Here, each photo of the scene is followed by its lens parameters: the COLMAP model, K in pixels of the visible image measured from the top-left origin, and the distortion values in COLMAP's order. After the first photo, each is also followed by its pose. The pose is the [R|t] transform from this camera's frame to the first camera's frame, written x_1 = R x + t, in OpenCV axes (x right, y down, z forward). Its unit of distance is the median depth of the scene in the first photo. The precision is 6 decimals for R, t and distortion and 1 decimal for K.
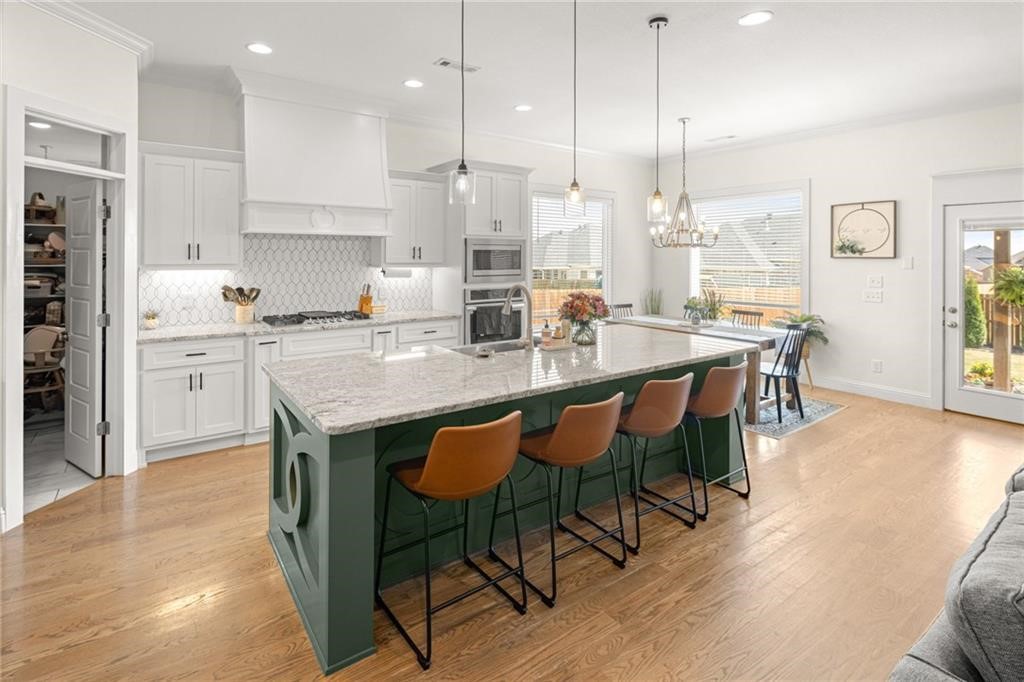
lens RADIAL K [[498.4, 0, 505.8], [0, 498.4, 326.0], [0, 0, 1]] dist [0.006560, -0.001275]
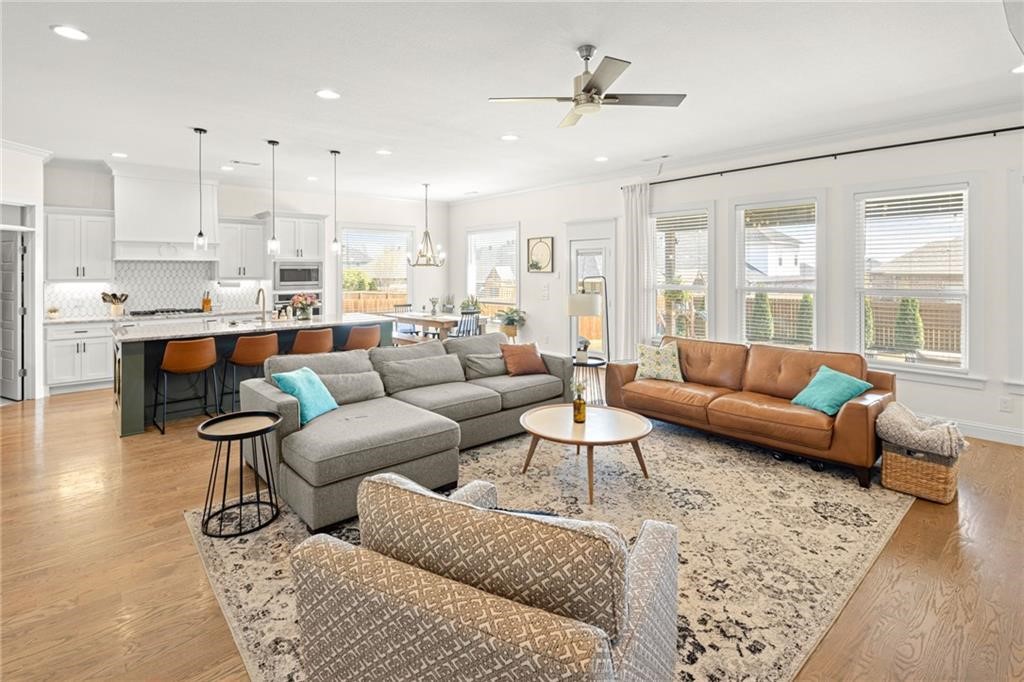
lens RADIAL K [[498.4, 0, 504.4], [0, 498.4, 332.5], [0, 0, 1]] dist [0.006560, -0.001275]
pose [[0.995307, -0.018702, 0.094948, 0.598190], [0.020159, 0.999693, -0.014405, 0.102855], [-0.094649, 0.016252, 0.995378, -0.763916]]
